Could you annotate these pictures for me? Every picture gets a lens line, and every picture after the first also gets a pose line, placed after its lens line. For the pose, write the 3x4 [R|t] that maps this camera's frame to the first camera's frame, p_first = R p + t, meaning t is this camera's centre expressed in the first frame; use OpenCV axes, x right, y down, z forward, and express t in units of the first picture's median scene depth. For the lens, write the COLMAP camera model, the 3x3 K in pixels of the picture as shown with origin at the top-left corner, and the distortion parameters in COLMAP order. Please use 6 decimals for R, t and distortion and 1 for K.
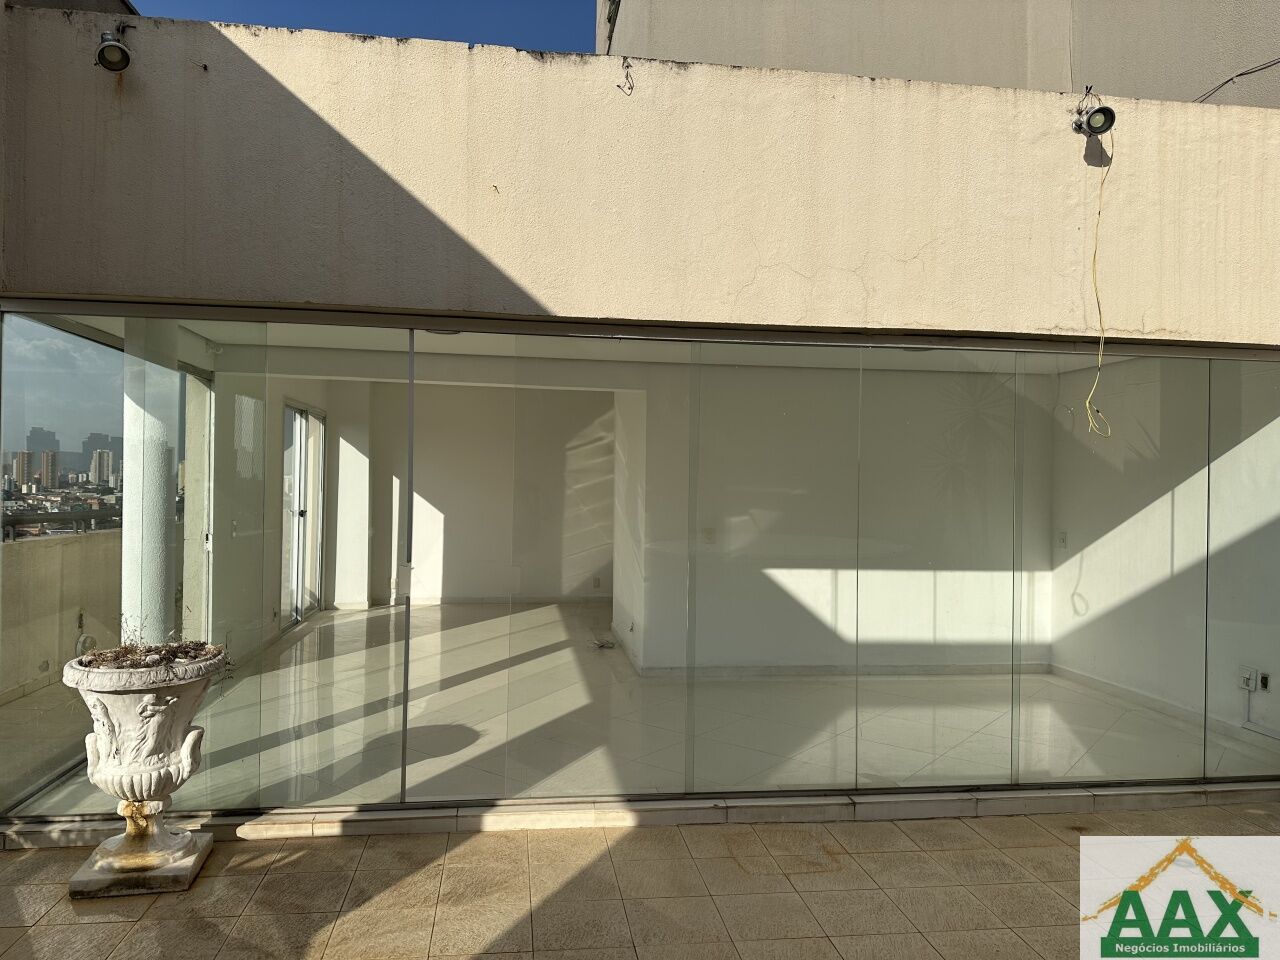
lens RADIAL K [[904.9, 0, 640.0], [0, 904.9, 480.0], [0, 0, 1]] dist [0.146880, -0.235397]
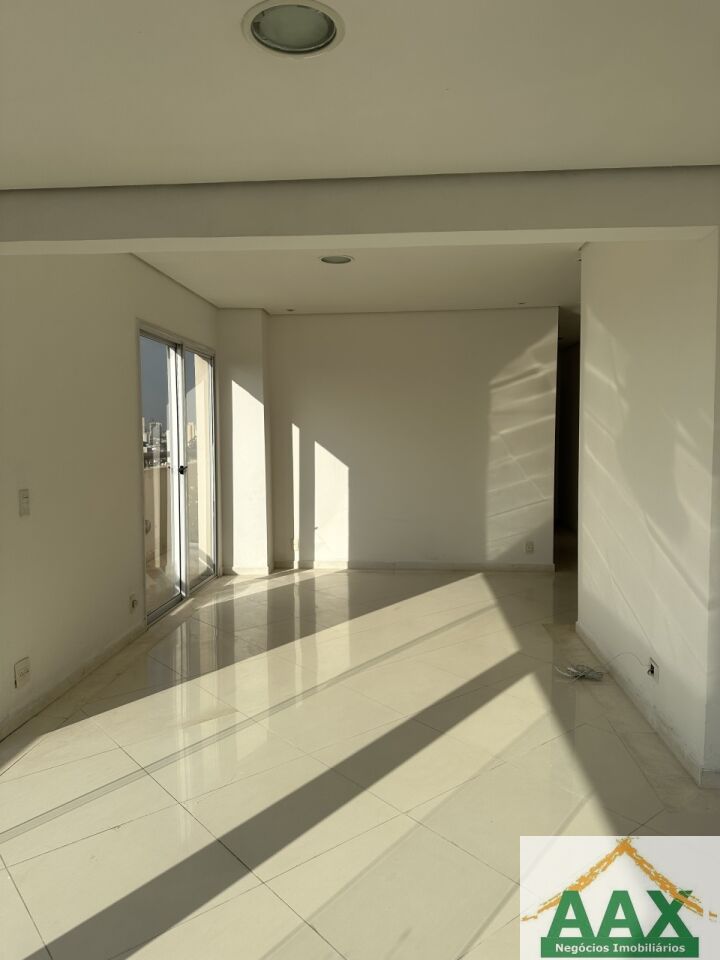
lens RADIAL K [[678.7, 0, 359.7], [0, 678.7, 475.6], [0, 0, 1]] dist [0.146880, -0.235397]
pose [[0.977215, -0.007823, -0.212108, -0.069086], [0.021714, 0.997762, 0.063240, 0.005154], [0.211138, -0.066405, 0.975198, 0.377942]]
